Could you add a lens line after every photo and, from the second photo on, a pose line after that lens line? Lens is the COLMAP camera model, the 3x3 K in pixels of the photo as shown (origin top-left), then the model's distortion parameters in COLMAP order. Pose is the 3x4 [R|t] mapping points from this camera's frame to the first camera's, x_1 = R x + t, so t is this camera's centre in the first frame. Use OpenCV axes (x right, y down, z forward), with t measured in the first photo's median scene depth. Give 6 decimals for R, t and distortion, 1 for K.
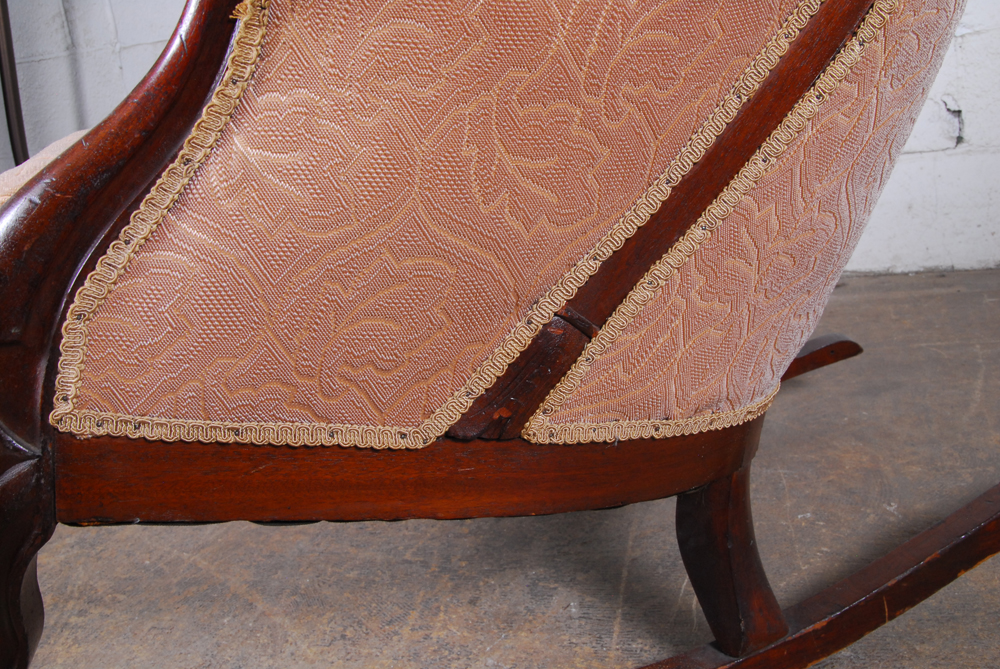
lens RADIAL K [[938.2, 0, 499.5], [0, 938.2, 357.3], [0, 0, 1]] dist [-0.049737, 0.000000]
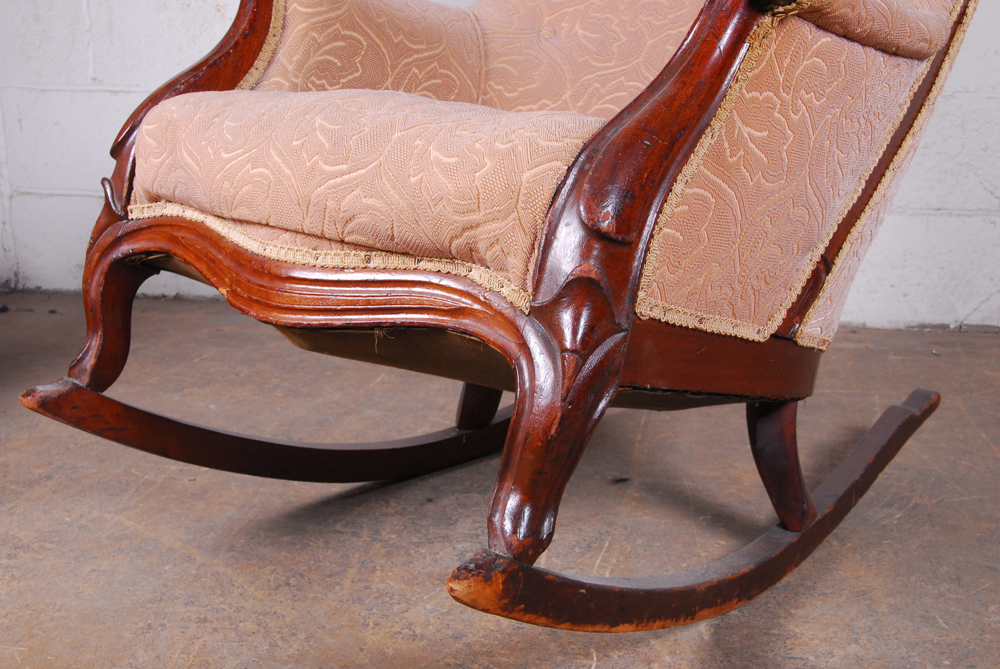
lens RADIAL K [[1203.0, 0, 495.5], [0, 1203.0, 363.5], [0, 0, 1]] dist [-0.017183, 0.000000]
pose [[0.985042, 0.100761, 0.139781, -0.131115], [-0.094292, 0.994177, -0.052172, 0.082942], [-0.144224, 0.038212, 0.988807, -0.367932]]
